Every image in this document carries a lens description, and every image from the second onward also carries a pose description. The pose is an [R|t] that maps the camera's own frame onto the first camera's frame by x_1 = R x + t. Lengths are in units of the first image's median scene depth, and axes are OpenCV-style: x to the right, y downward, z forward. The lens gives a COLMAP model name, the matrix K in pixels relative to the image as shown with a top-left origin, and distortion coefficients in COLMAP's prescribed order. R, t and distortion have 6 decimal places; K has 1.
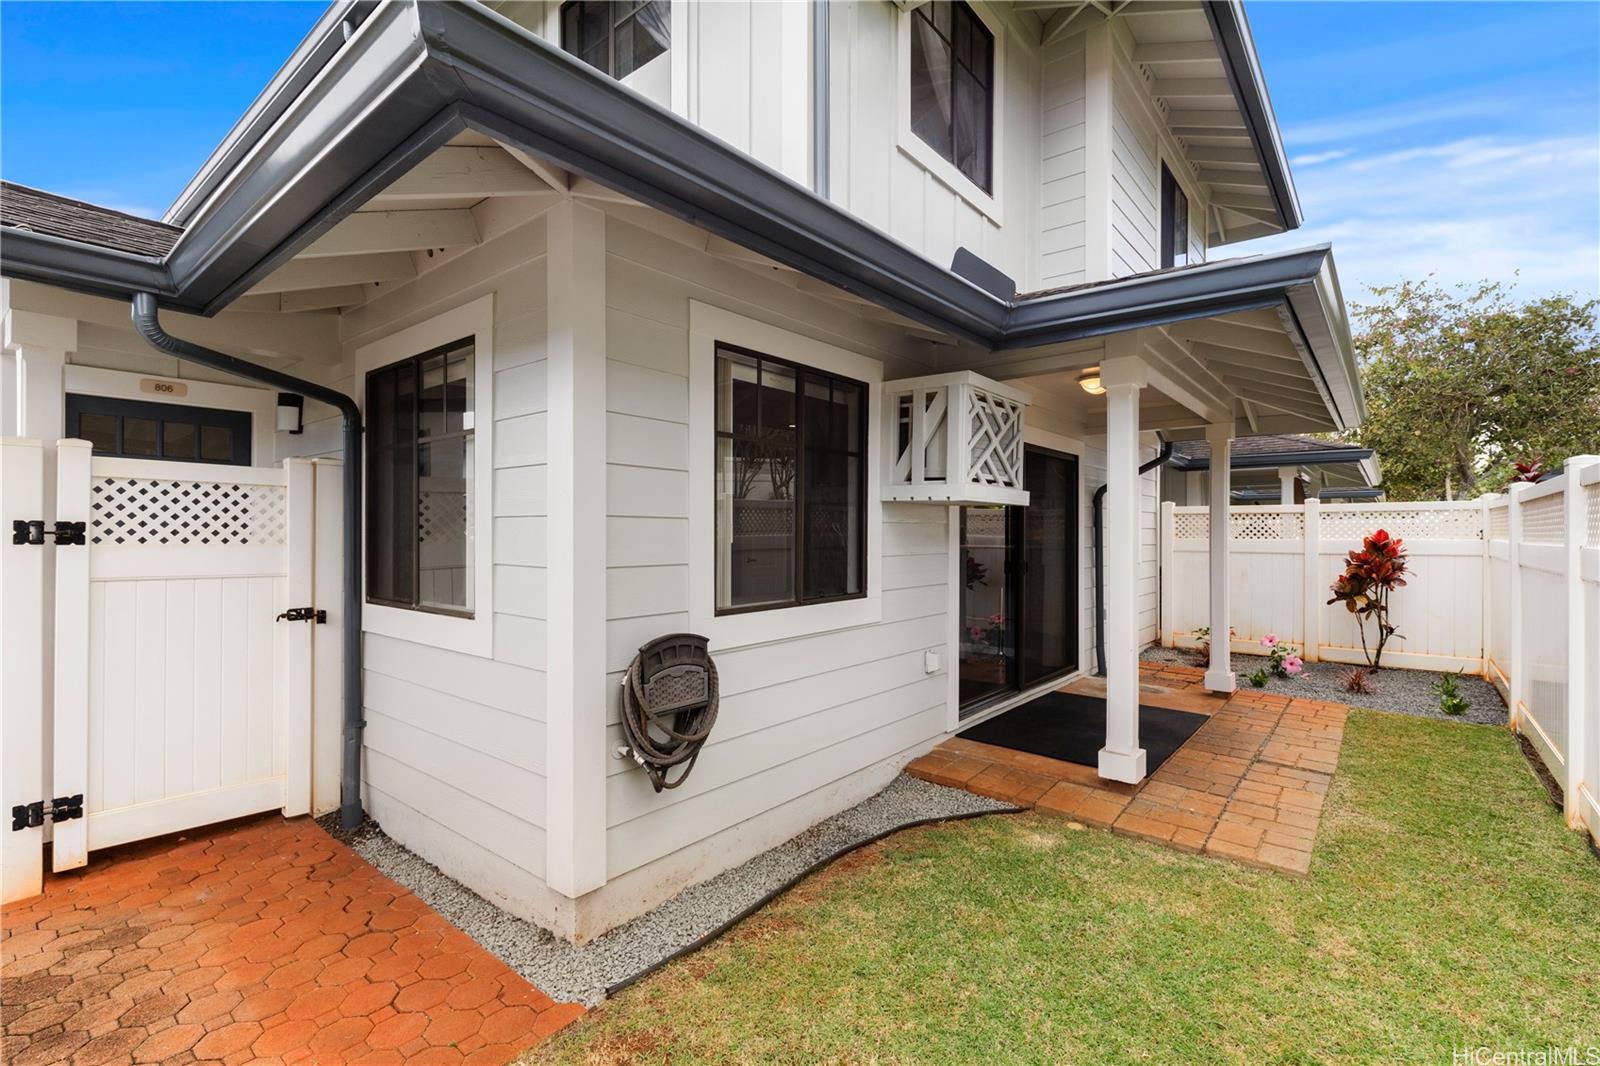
lens RADIAL K [[720.6, 0, 807.3], [0, 720.6, 536.3], [0, 0, 1]] dist [0.002969, 0.000417]
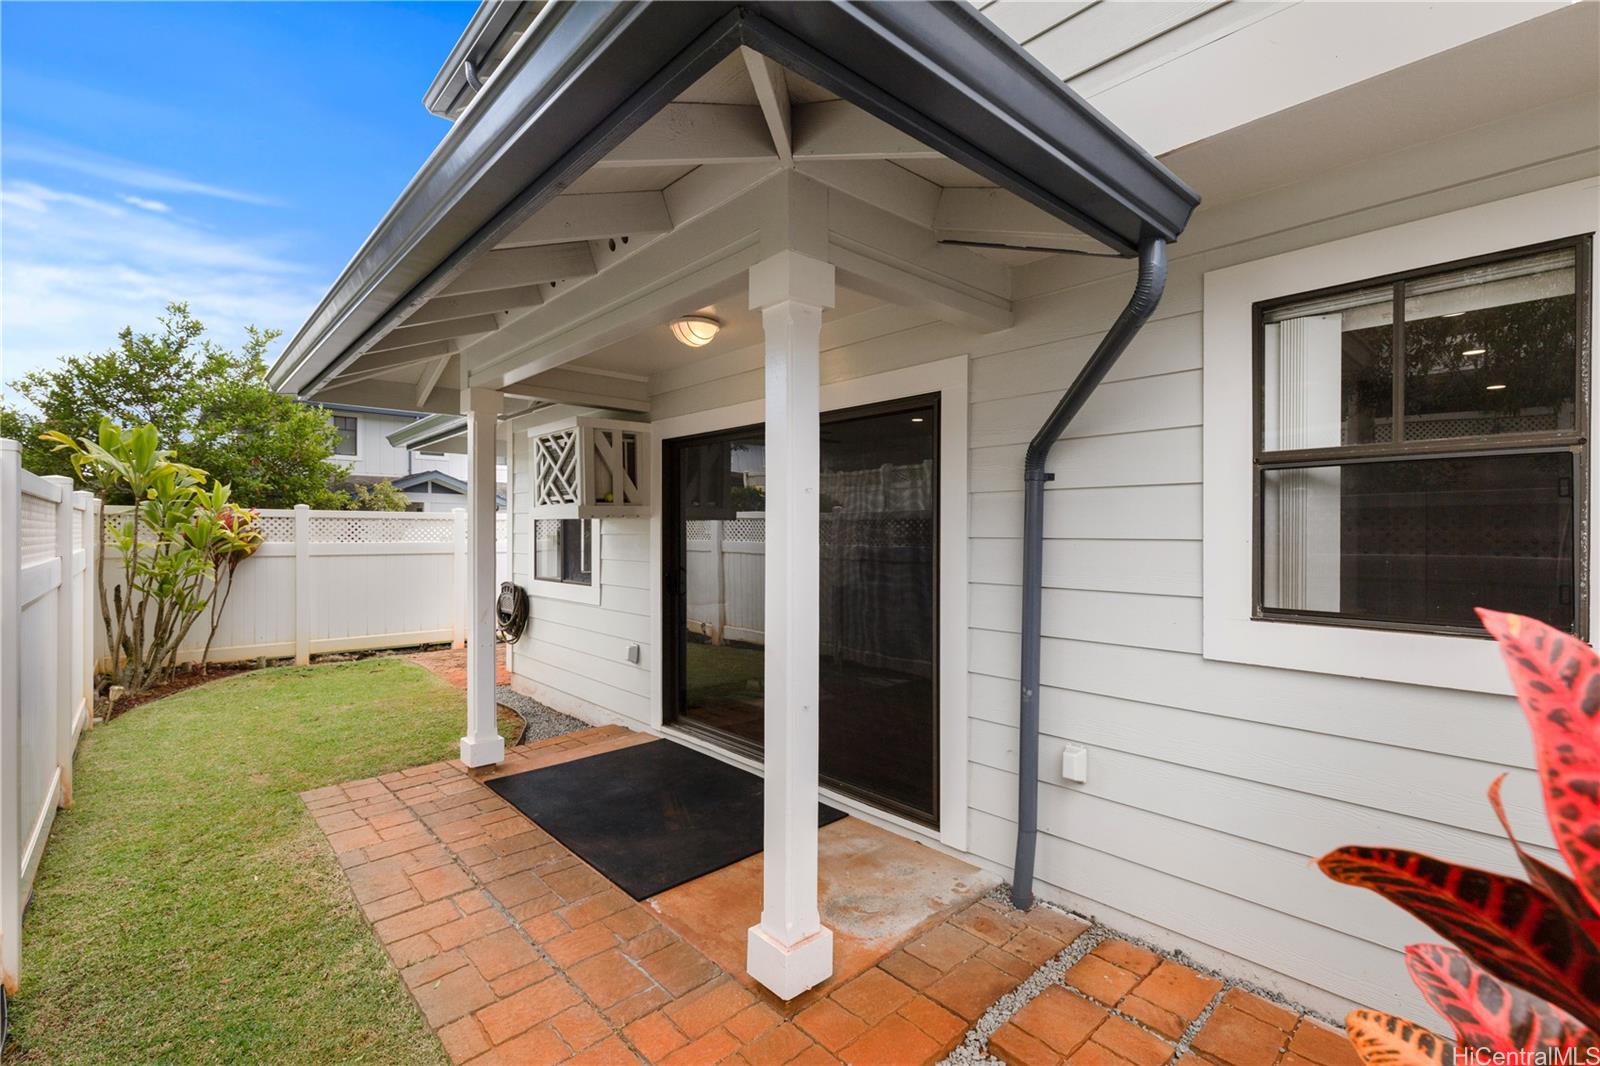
lens RADIAL K [[720.6, 0, 806.5], [0, 720.6, 535.0], [0, 0, 1]] dist [0.002969, 0.000417]
pose [[-0.132570, -0.001512, -0.991172, 1.435396], [0.004633, 0.999987, -0.002145, -0.014856], [0.991163, -0.004877, -0.132562, 1.596439]]
